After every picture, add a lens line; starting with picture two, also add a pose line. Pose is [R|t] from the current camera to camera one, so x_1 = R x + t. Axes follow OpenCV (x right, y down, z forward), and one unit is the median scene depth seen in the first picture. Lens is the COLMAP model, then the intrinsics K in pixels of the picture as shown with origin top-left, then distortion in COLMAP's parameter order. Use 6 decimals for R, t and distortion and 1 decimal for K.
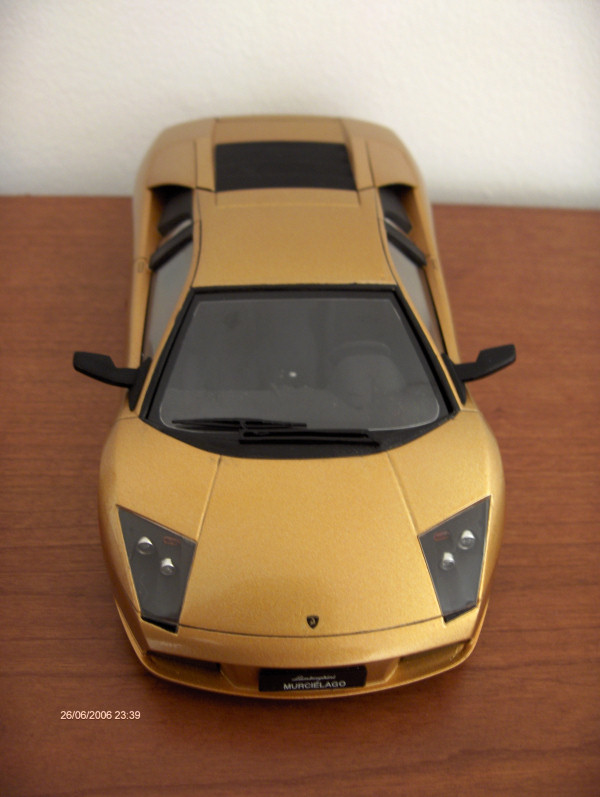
lens RADIAL K [[900.6, 0, 300.0], [0, 900.6, 398.5], [0, 0, 1]] dist [-0.012434, -0.000533]
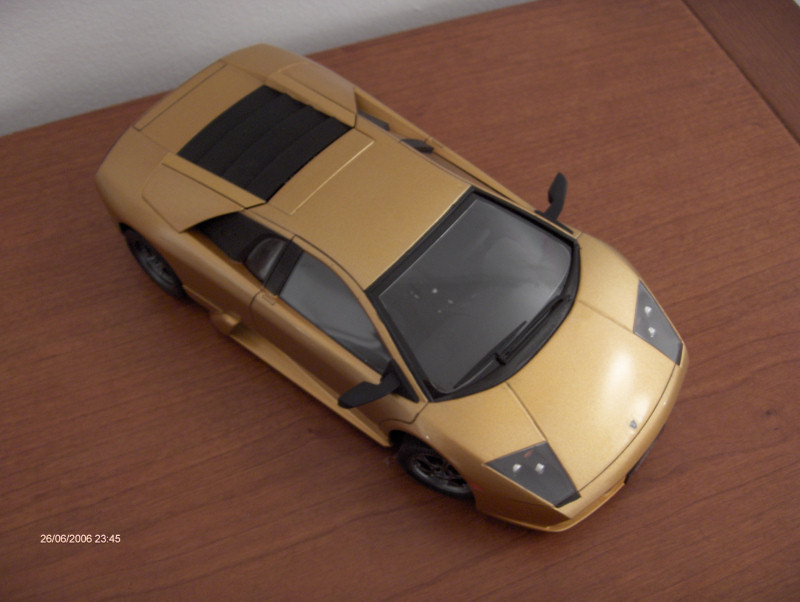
lens RADIAL K [[904.0, 0, 400.0], [0, 904.0, 301.0], [0, 0, 1]] dist [-0.012434, -0.000533]
pose [[0.677420, -0.633276, 0.374251, -0.636601], [0.518861, 0.772002, 0.367145, -0.616730], [-0.521427, -0.054527, 0.851552, -0.039748]]
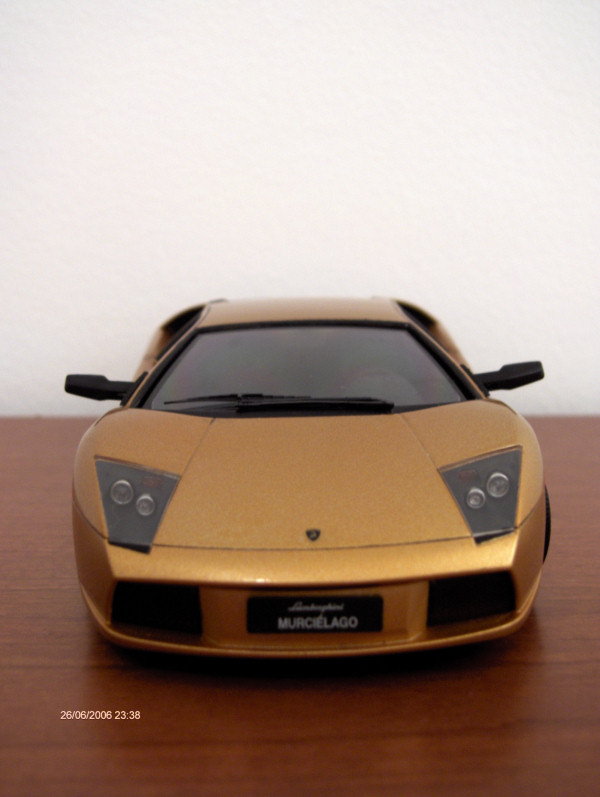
lens RADIAL K [[1040.1, 0, 300.0], [0, 1040.1, 398.5], [0, 0, 1]] dist [-0.020619, -0.026242]
pose [[0.997899, -0.038223, -0.052316, 0.054439], [0.004608, 0.847270, -0.531142, 0.620572], [0.064628, 0.529785, 0.845666, 0.120145]]
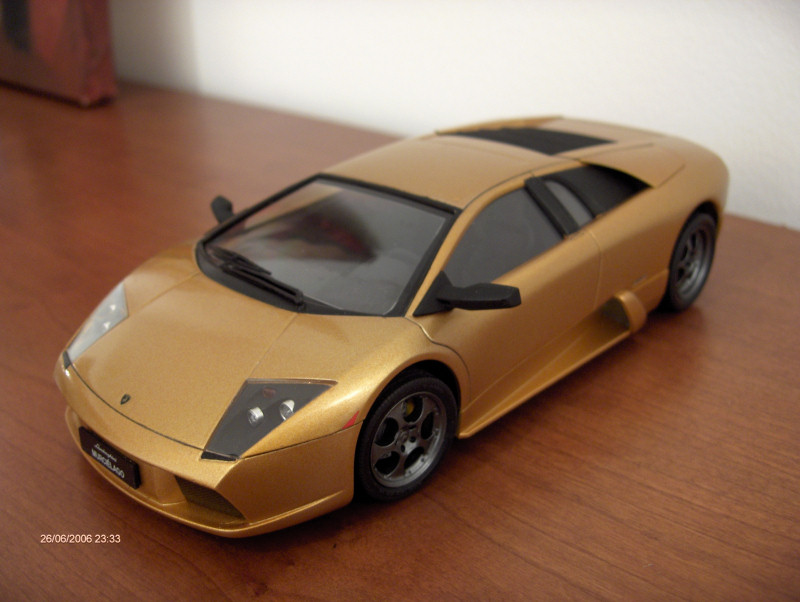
lens RADIAL K [[904.0, 0, 400.0], [0, 904.0, 301.0], [0, 0, 1]] dist [-0.012434, -0.000533]
pose [[0.674110, 0.271751, -0.686824, 0.890972], [-0.457004, 0.883961, -0.098794, 0.098060], [0.580278, 0.380480, 0.720078, 0.361387]]
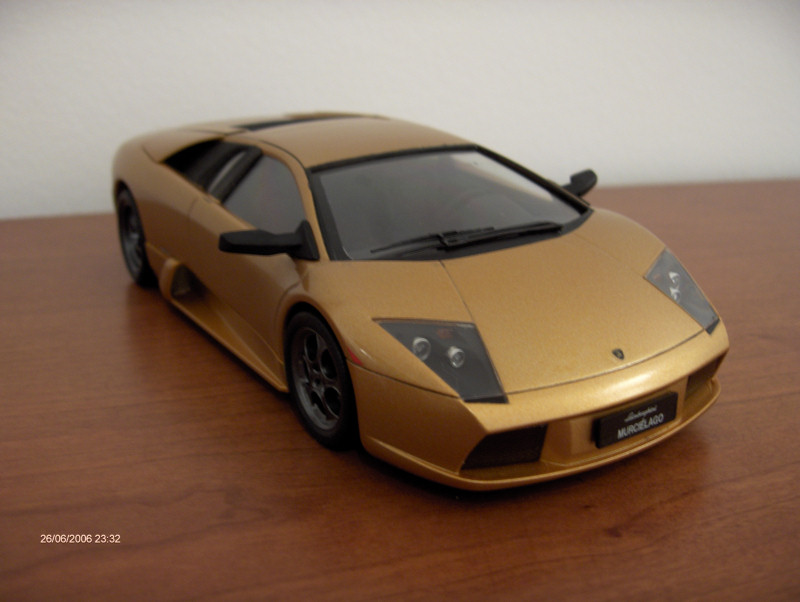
lens RADIAL K [[904.0, 0, 400.0], [0, 904.0, 301.0], [0, 0, 1]] dist [-0.012434, -0.000533]
pose [[0.865428, -0.209889, 0.454952, -0.590503], [0.361861, 0.889876, -0.277808, 0.364734], [-0.346542, 0.405052, 0.846074, 0.228442]]
